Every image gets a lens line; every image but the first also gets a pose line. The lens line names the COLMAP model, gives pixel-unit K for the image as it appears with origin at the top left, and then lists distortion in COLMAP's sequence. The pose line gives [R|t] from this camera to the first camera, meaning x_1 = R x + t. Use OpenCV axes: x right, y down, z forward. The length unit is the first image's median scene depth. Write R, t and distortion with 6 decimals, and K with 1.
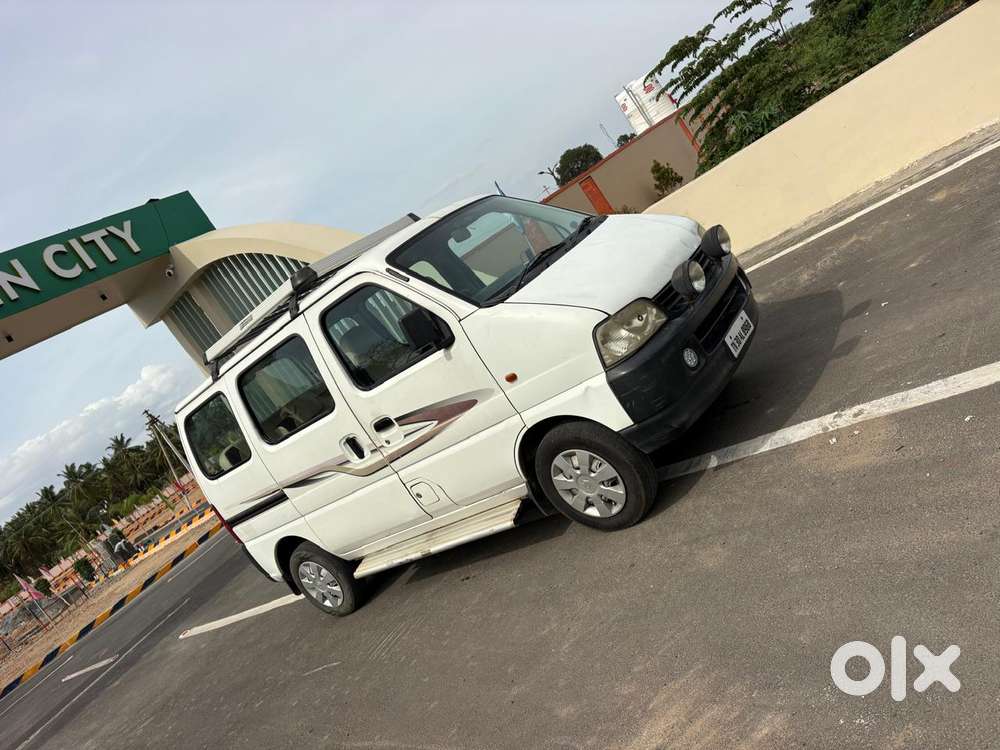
lens RADIAL K [[754.1, 0, 493.9], [0, 754.1, 375.8], [0, 0, 1]] dist [0.065409, -0.068756]
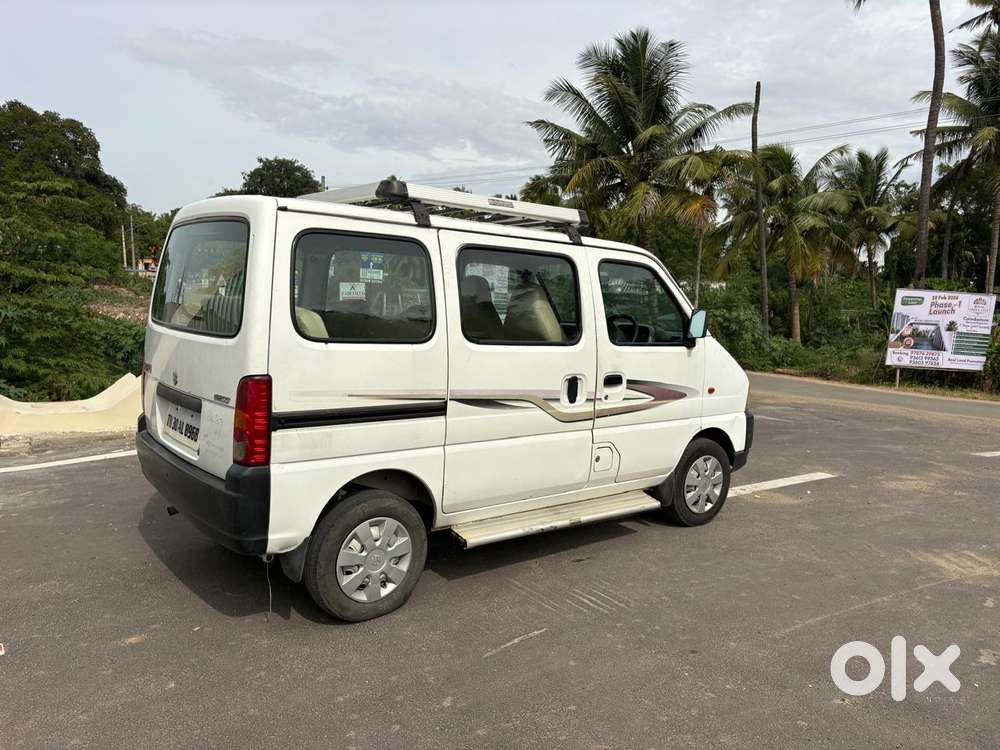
lens RADIAL K [[754.1, 0, 497.6], [0, 754.1, 372.2], [0, 0, 1]] dist [0.065409, -0.068756]
pose [[0.185734, 0.485942, 0.854027, -1.044935], [-0.028518, 0.871450, -0.489654, 0.555663], [-0.982186, 0.066590, 0.175716, 0.942171]]
